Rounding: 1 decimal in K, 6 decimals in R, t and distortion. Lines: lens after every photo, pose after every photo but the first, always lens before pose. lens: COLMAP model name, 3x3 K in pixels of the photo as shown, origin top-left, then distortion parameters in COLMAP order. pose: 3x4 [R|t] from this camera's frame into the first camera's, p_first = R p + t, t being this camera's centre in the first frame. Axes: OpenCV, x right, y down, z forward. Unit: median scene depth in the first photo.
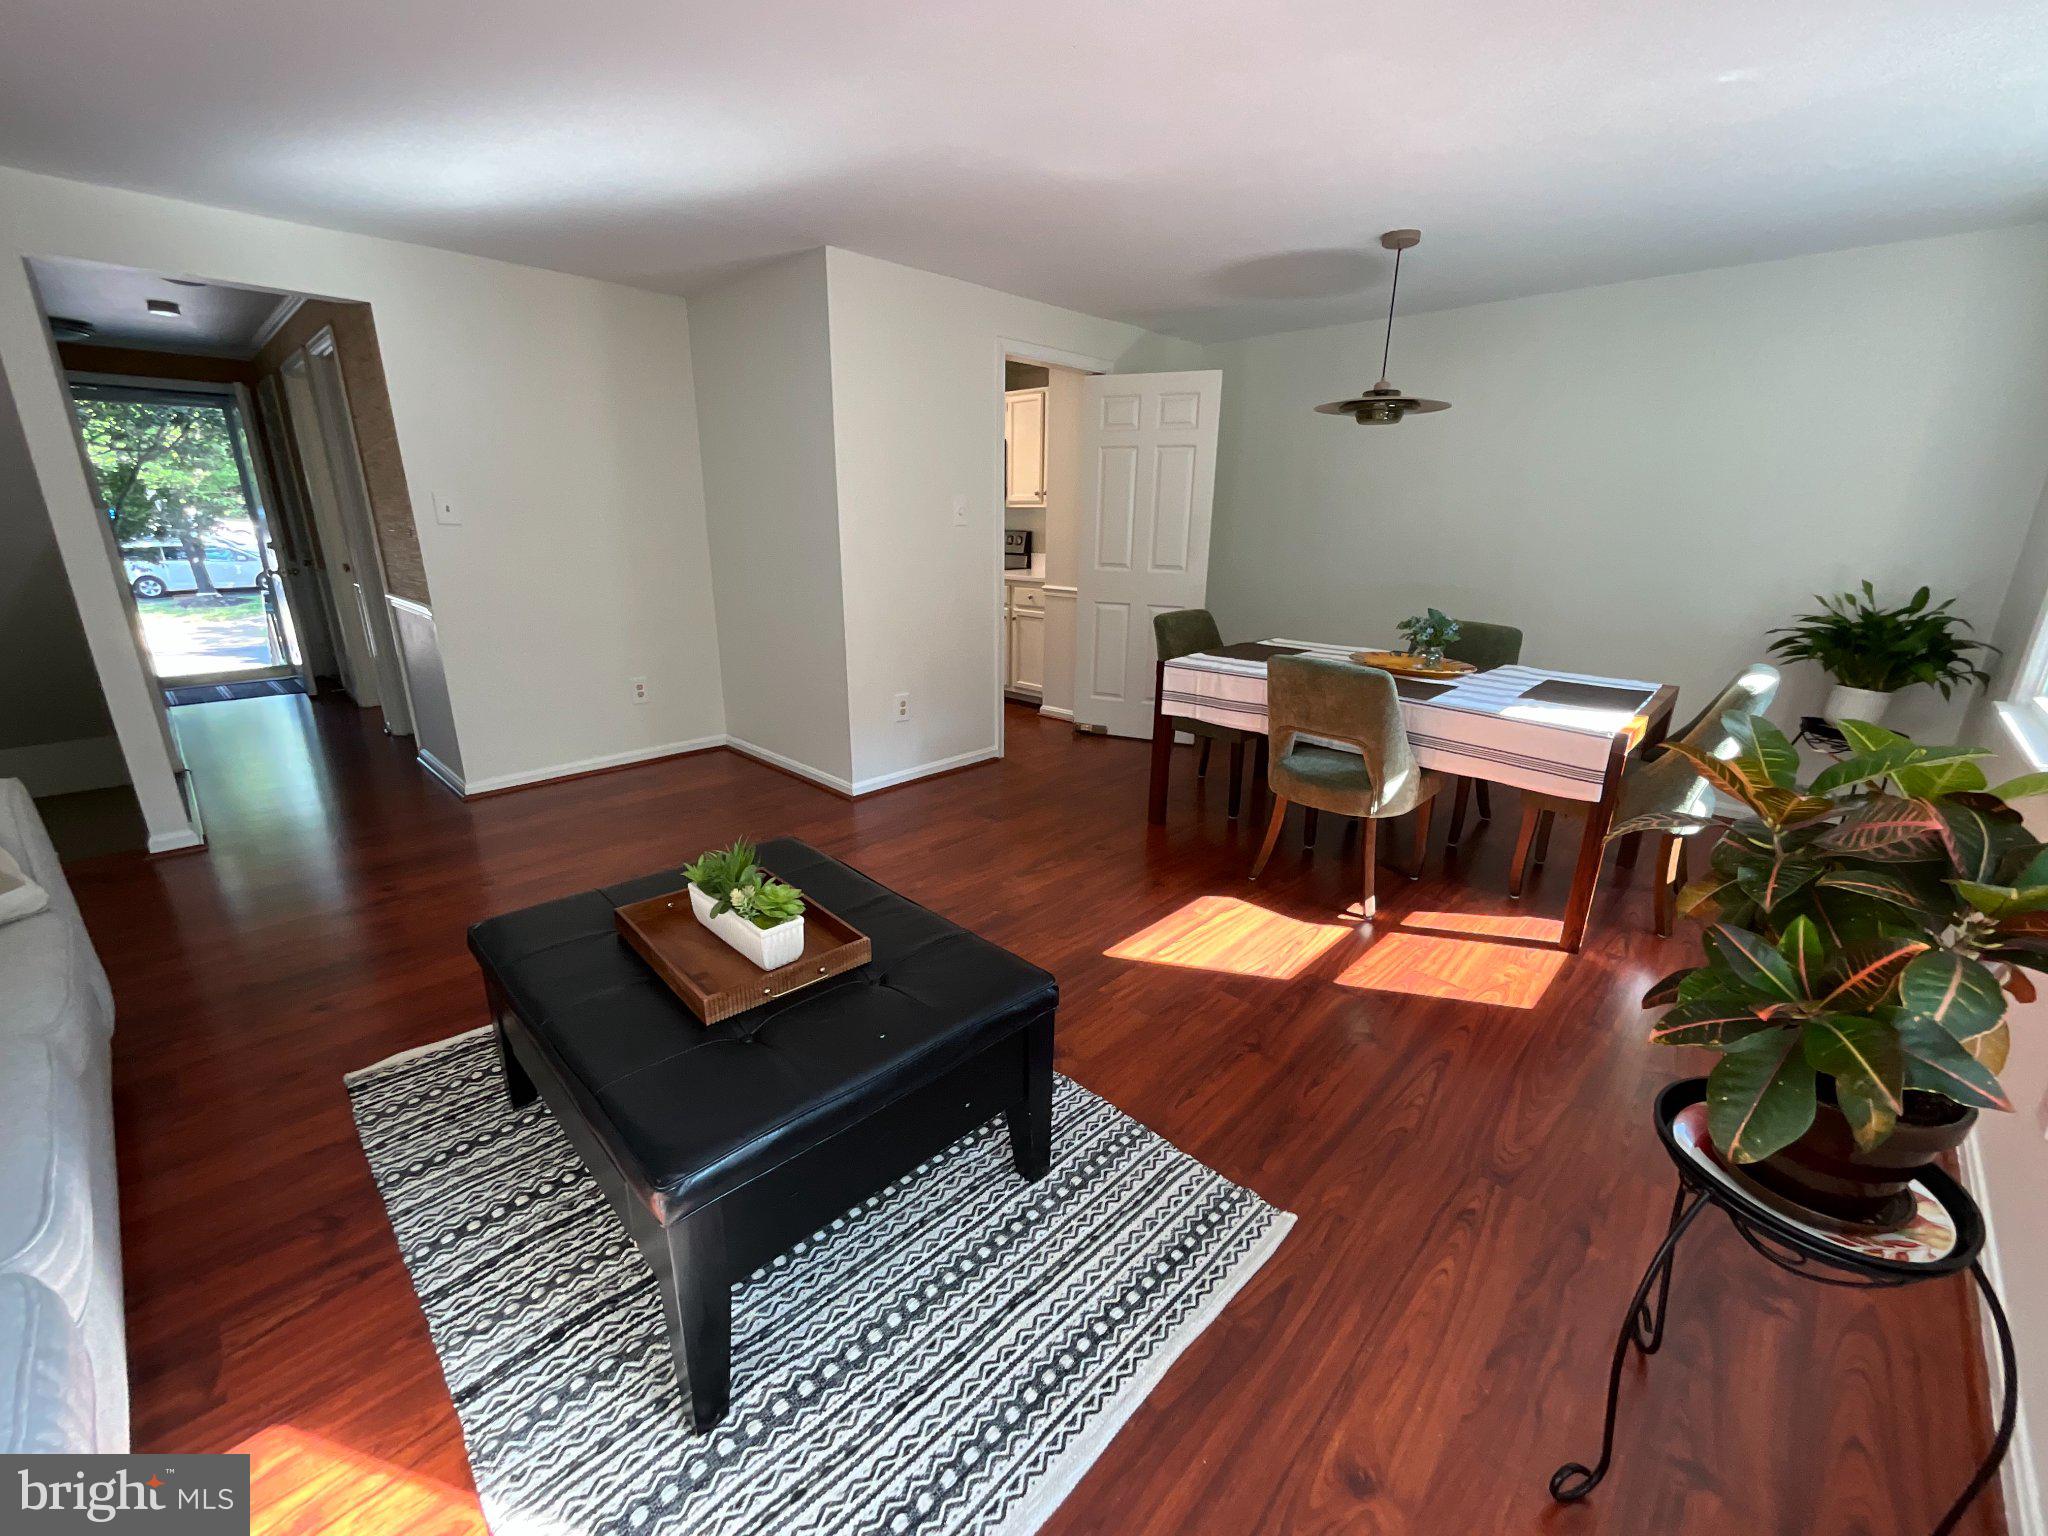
lens RADIAL K [[834.4, 0, 1017.1], [0, 834.4, 760.6], [0, 0, 1]] dist [-0.004490, 0.002391]
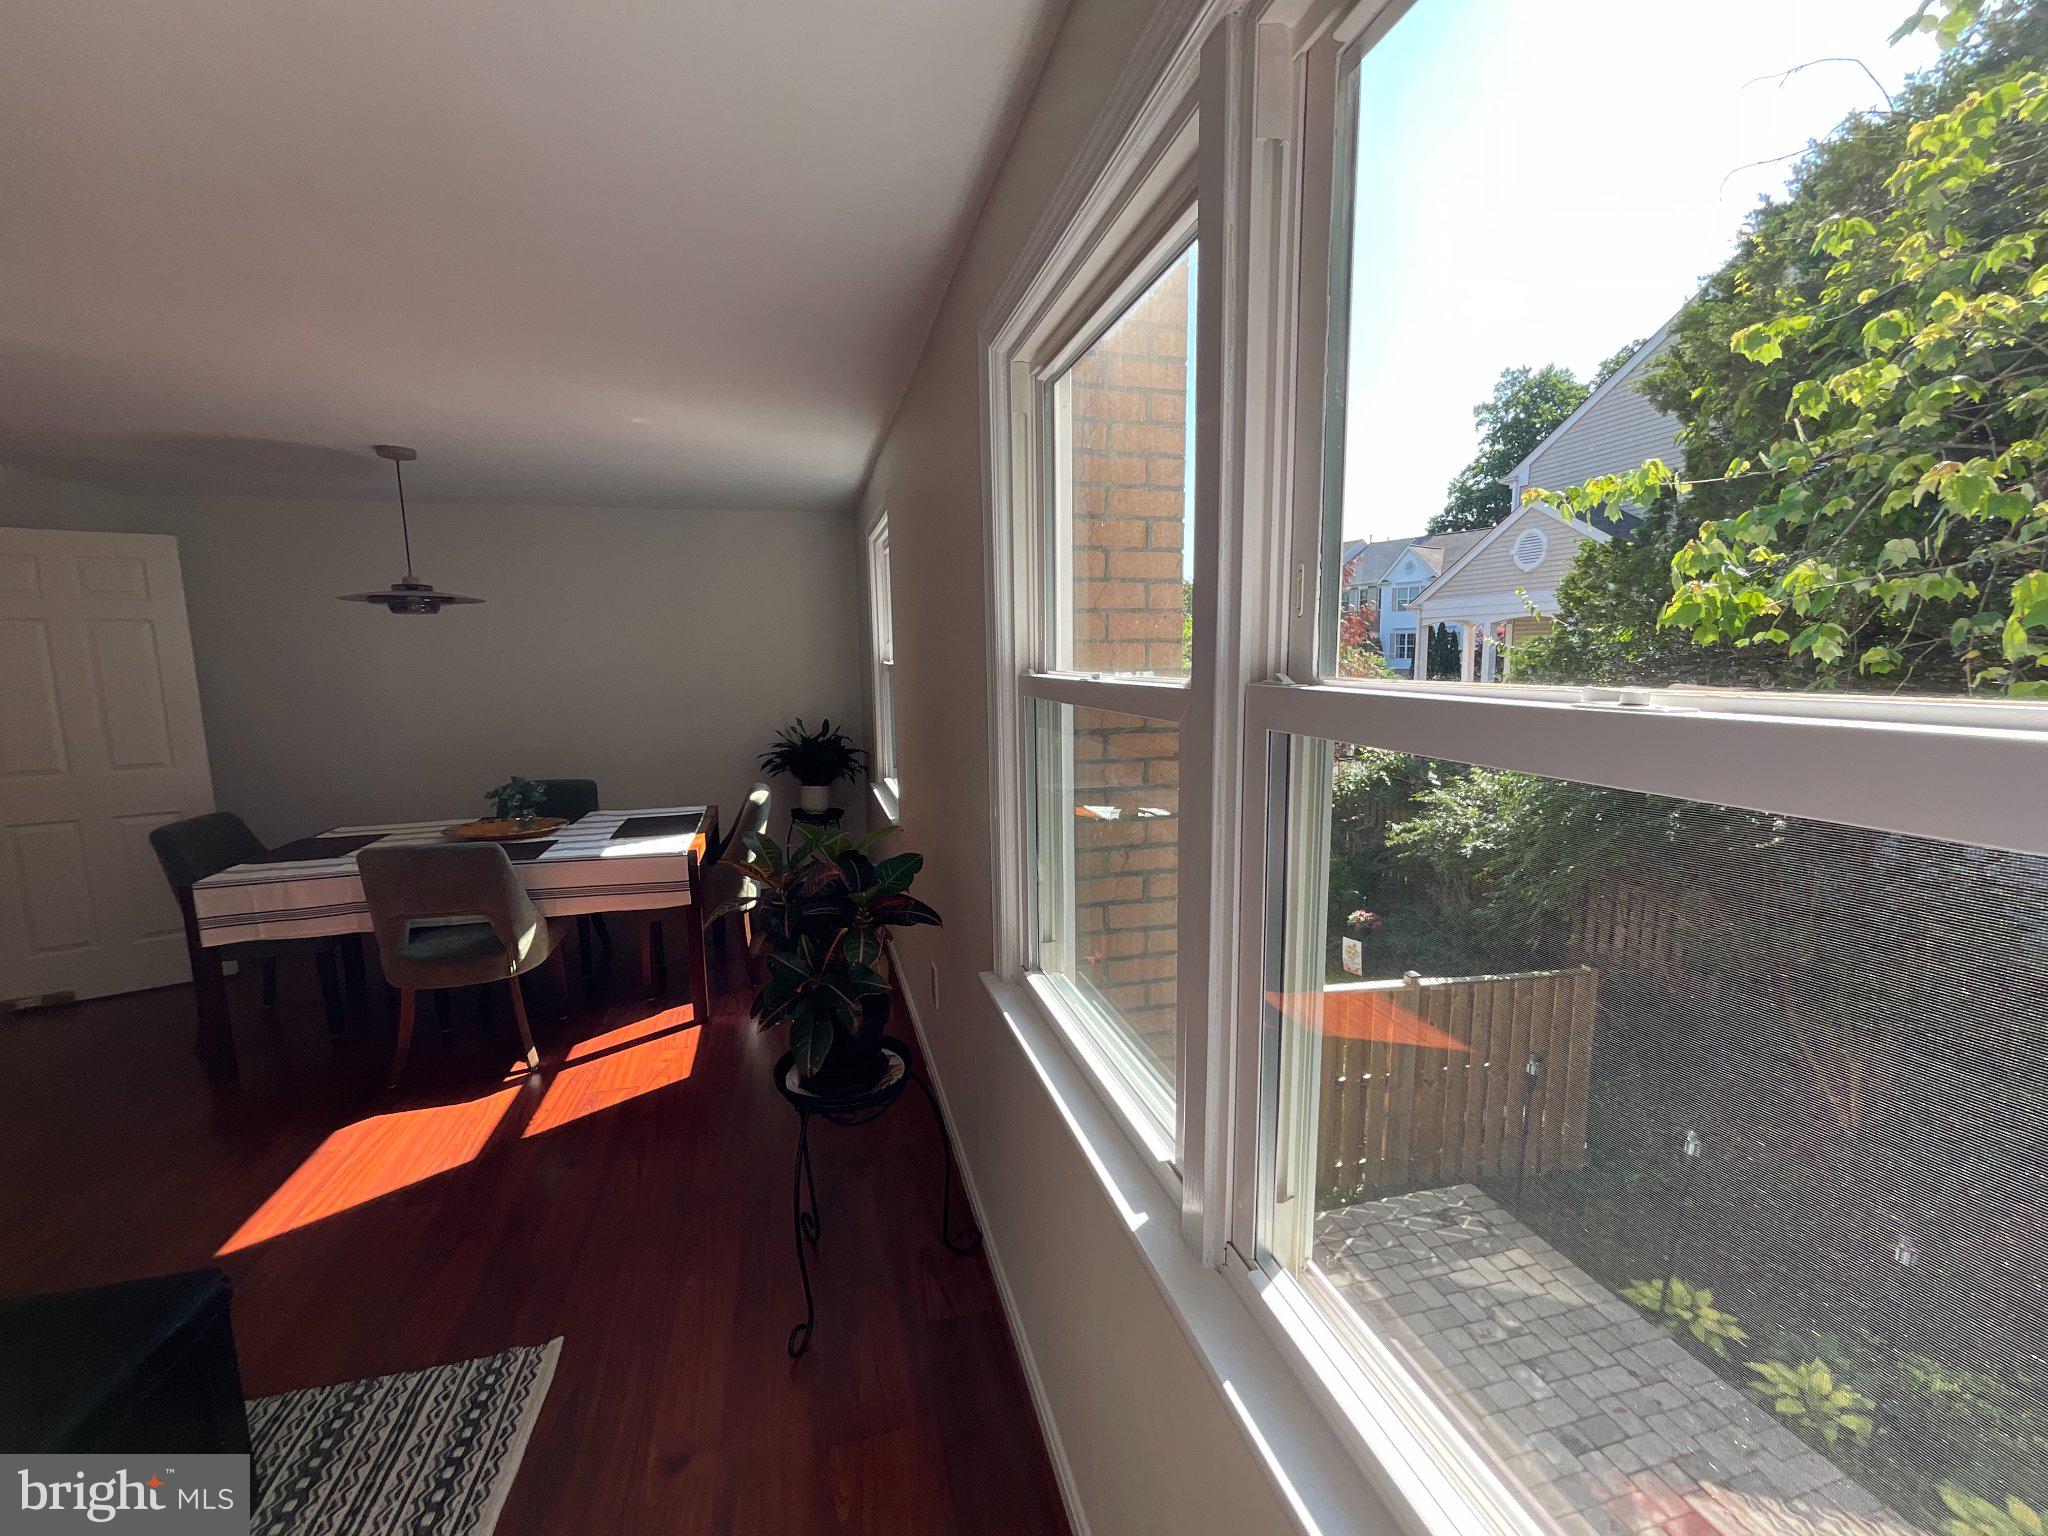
lens RADIAL K [[834.4, 0, 1031.8], [0, 834.4, 774.7], [0, 0, 1]] dist [-0.004490, 0.002391]
pose [[0.499062, -0.142943, 0.854696, -0.112258], [0.265908, 0.963980, 0.005955, -0.009430], [-0.824761, 0.224298, 0.519095, -0.151370]]
